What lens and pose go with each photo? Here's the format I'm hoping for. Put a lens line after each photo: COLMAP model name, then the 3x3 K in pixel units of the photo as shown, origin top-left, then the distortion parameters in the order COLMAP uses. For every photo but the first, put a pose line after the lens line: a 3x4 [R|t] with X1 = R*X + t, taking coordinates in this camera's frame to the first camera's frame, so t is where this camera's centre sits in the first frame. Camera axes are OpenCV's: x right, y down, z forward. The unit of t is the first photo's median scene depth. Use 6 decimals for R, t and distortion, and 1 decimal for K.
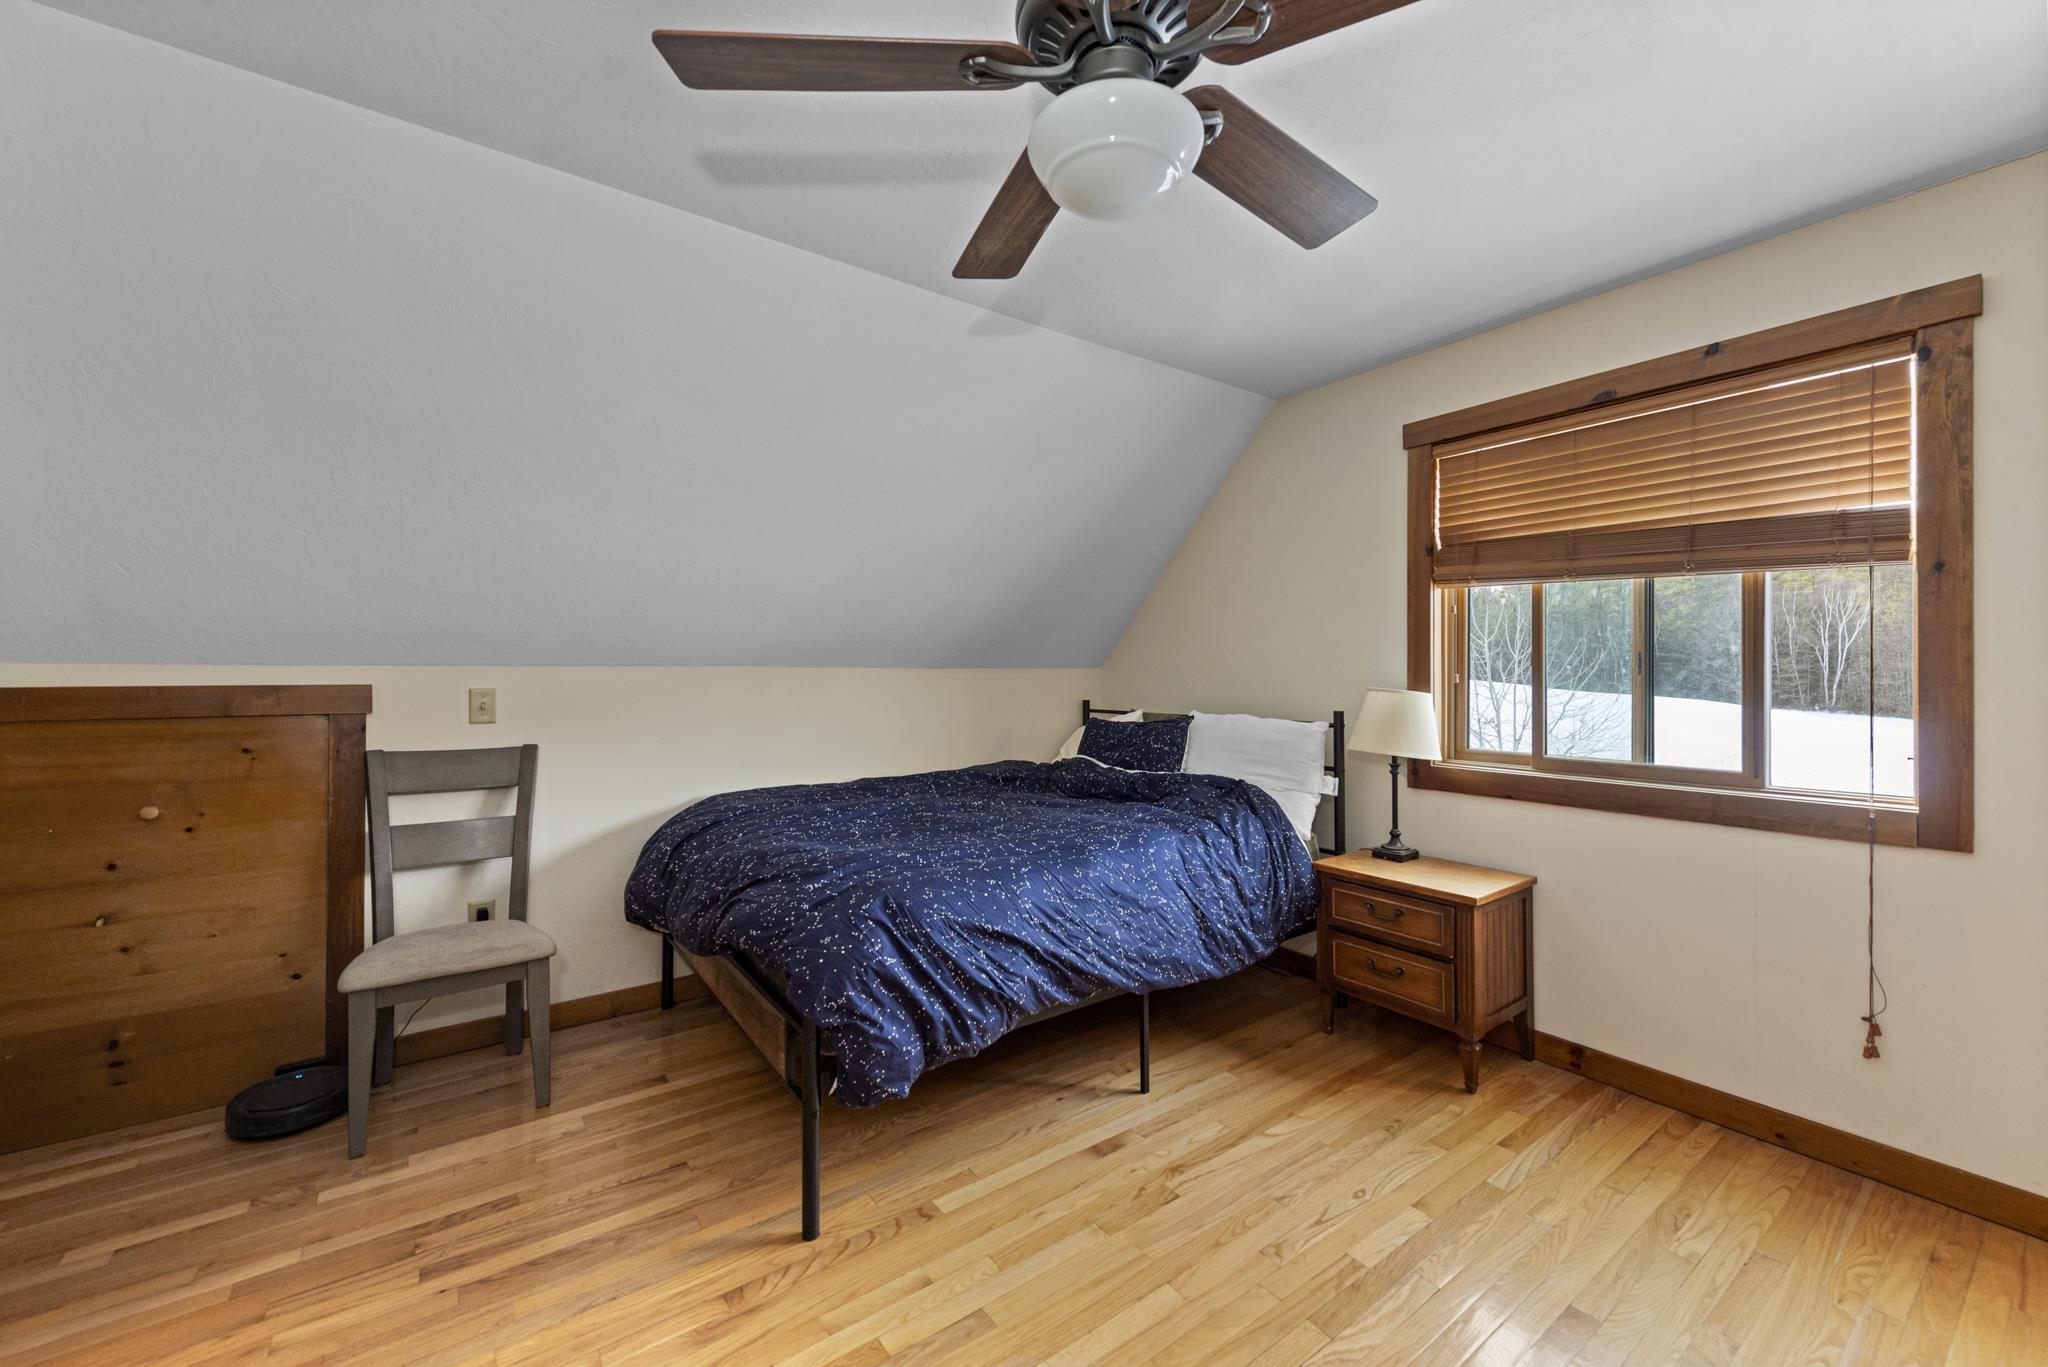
lens RADIAL K [[811.4, 0, 1036.1], [0, 811.4, 672.9], [0, 0, 1]] dist [0.010417, -0.002848]
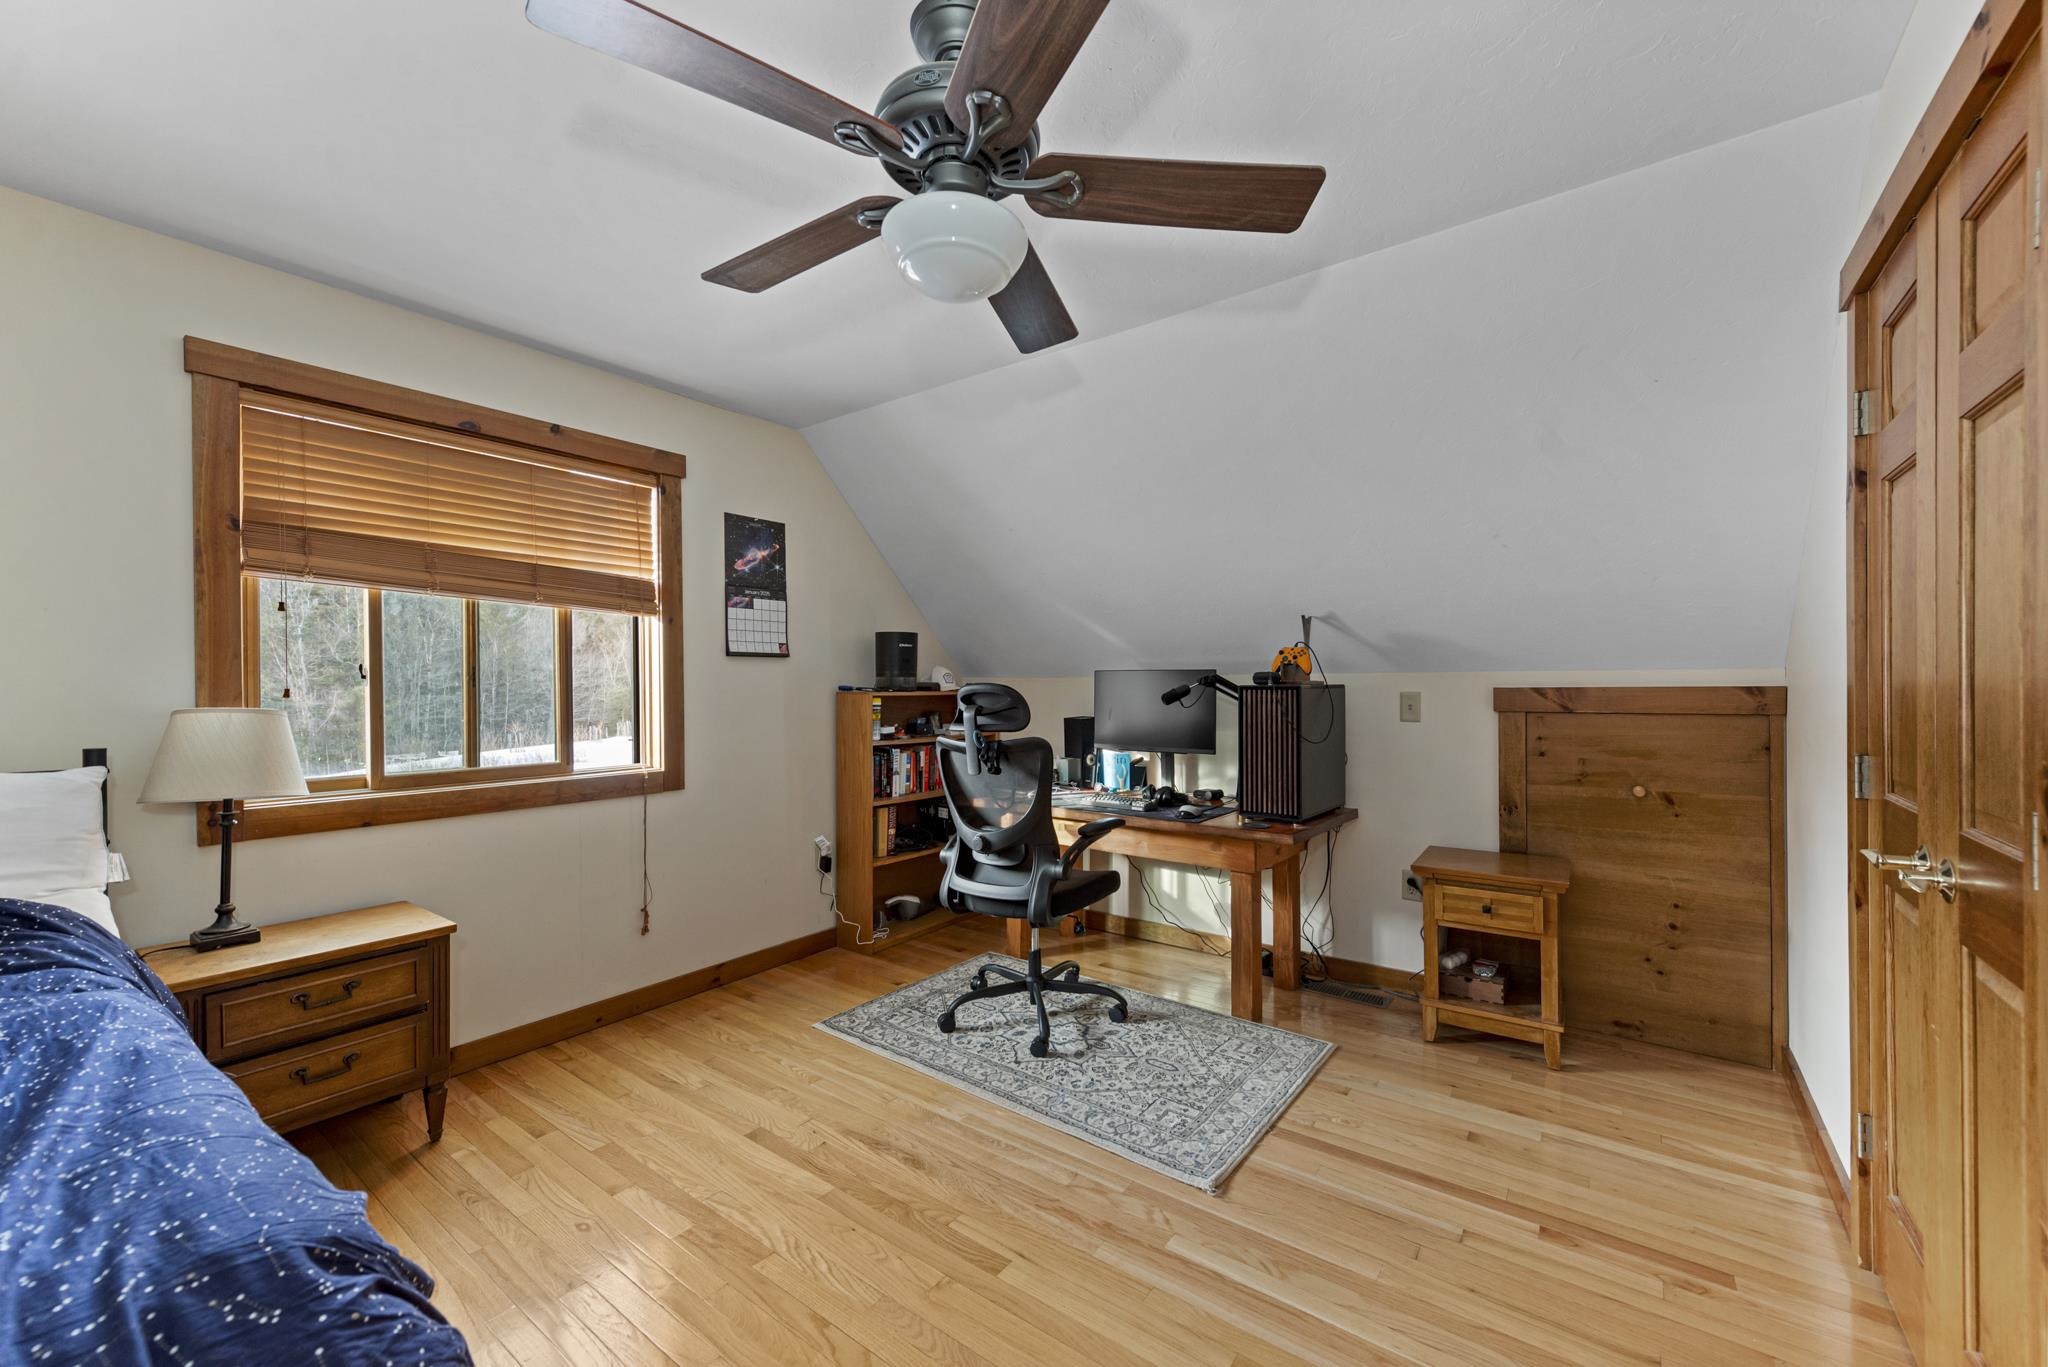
lens RADIAL K [[811.4, 0, 1027.5], [0, 811.4, 689.4], [0, 0, 1]] dist [0.010417, -0.002848]
pose [[-0.300654, -0.004320, 0.953723, -0.605884], [0.005668, 0.999964, 0.006316, 0.002671], [-0.953716, 0.007305, -0.300619, 0.705148]]
